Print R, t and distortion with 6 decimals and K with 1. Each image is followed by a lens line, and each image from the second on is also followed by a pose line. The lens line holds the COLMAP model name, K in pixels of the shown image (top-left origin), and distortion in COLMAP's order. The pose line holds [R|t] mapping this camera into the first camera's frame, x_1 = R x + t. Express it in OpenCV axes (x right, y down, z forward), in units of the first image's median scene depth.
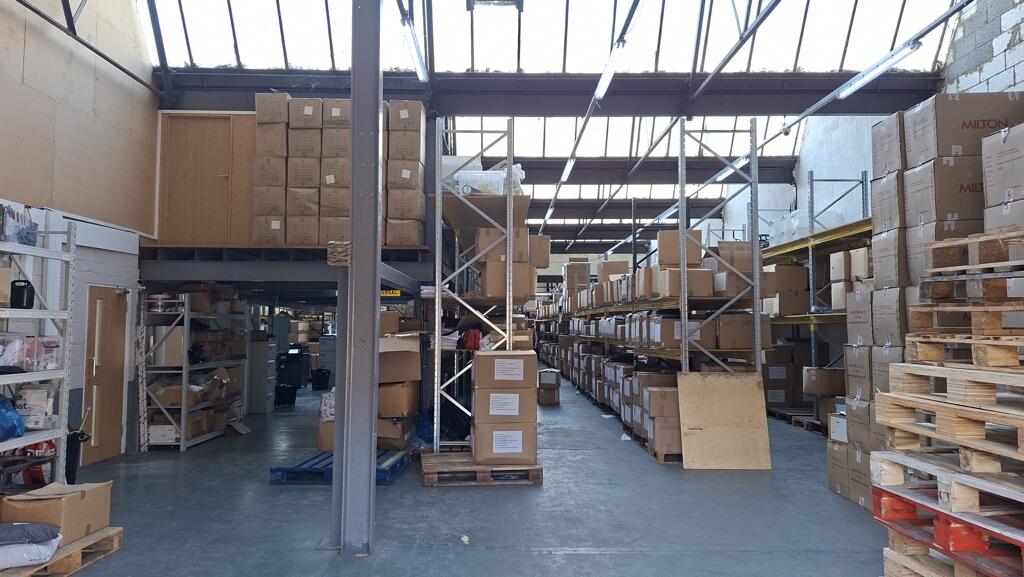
lens RADIAL K [[709.7, 0, 506.2], [0, 709.7, 291.6], [0, 0, 1]] dist [0.032462, -0.027731]
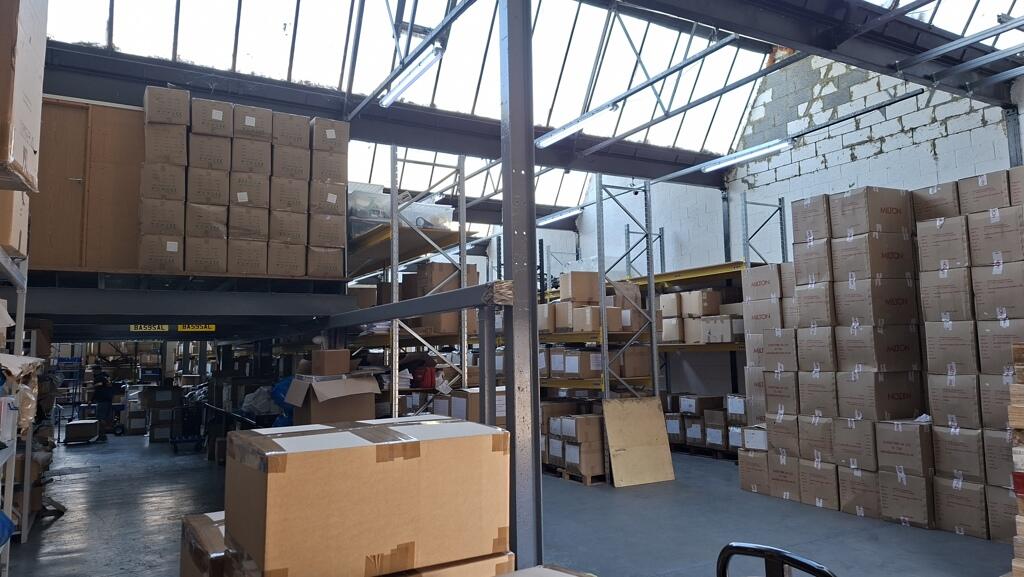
lens RADIAL K [[709.7, 0, 512.6], [0, 709.7, 283.4], [0, 0, 1]] dist [0.032462, -0.027731]
pose [[0.869422, 0.028963, 0.493221, -0.394602], [-0.003684, 0.998633, -0.052149, -0.009166], [-0.494057, 0.043523, 0.868339, 0.089851]]
